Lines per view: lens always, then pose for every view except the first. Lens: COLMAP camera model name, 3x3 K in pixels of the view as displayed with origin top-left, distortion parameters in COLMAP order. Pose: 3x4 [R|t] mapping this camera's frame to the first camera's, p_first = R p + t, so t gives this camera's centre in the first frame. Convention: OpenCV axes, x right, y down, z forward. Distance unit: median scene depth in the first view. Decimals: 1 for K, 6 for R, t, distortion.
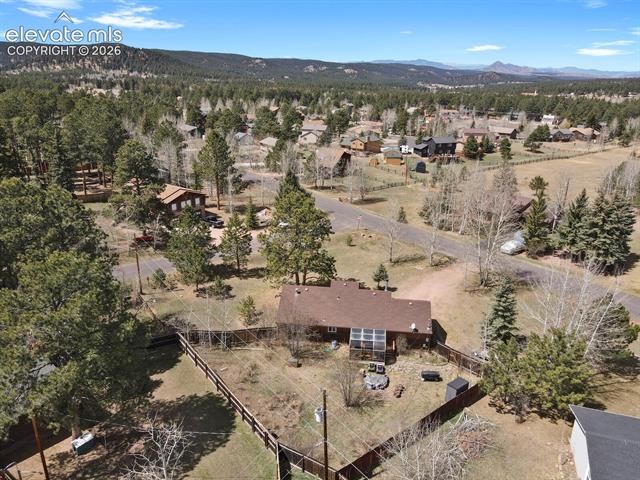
lens RADIAL K [[468.1, 0, 320.0], [0, 468.1, 240.0], [0, 0, 1]] dist [0.019914, 0.002634]
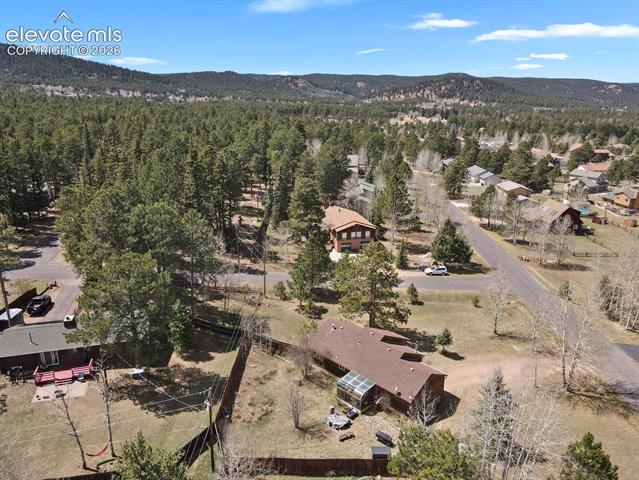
lens RADIAL K [[467.4, 0, 319.5], [0, 467.4, 240.0], [0, 0, 1]] dist [0.019914, 0.002634]
pose [[0.786589, 0.182502, -0.589890, 0.166956], [-0.211740, 0.977122, 0.019960, -0.034008], [0.580038, 0.109203, 0.807237, 0.005309]]
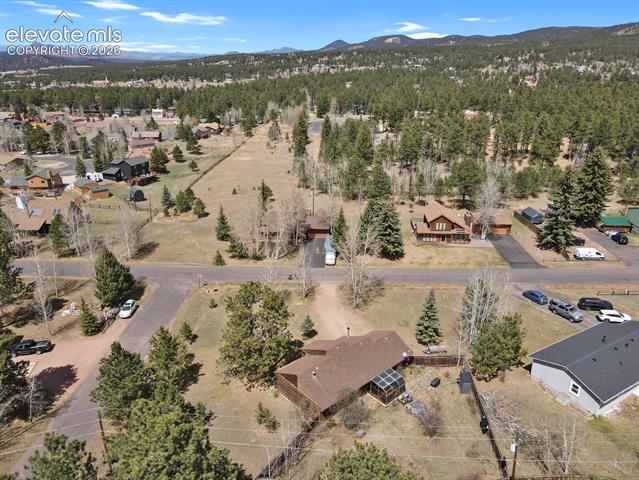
lens RADIAL K [[467.4, 0, 319.5], [0, 467.4, 240.0], [0, 0, 1]] dist [0.019914, 0.002634]
pose [[0.657616, -0.286276, 0.696841, -0.205270], [0.260272, 0.954364, 0.146450, -0.098789], [-0.706966, 0.085060, 0.702114, 0.064515]]
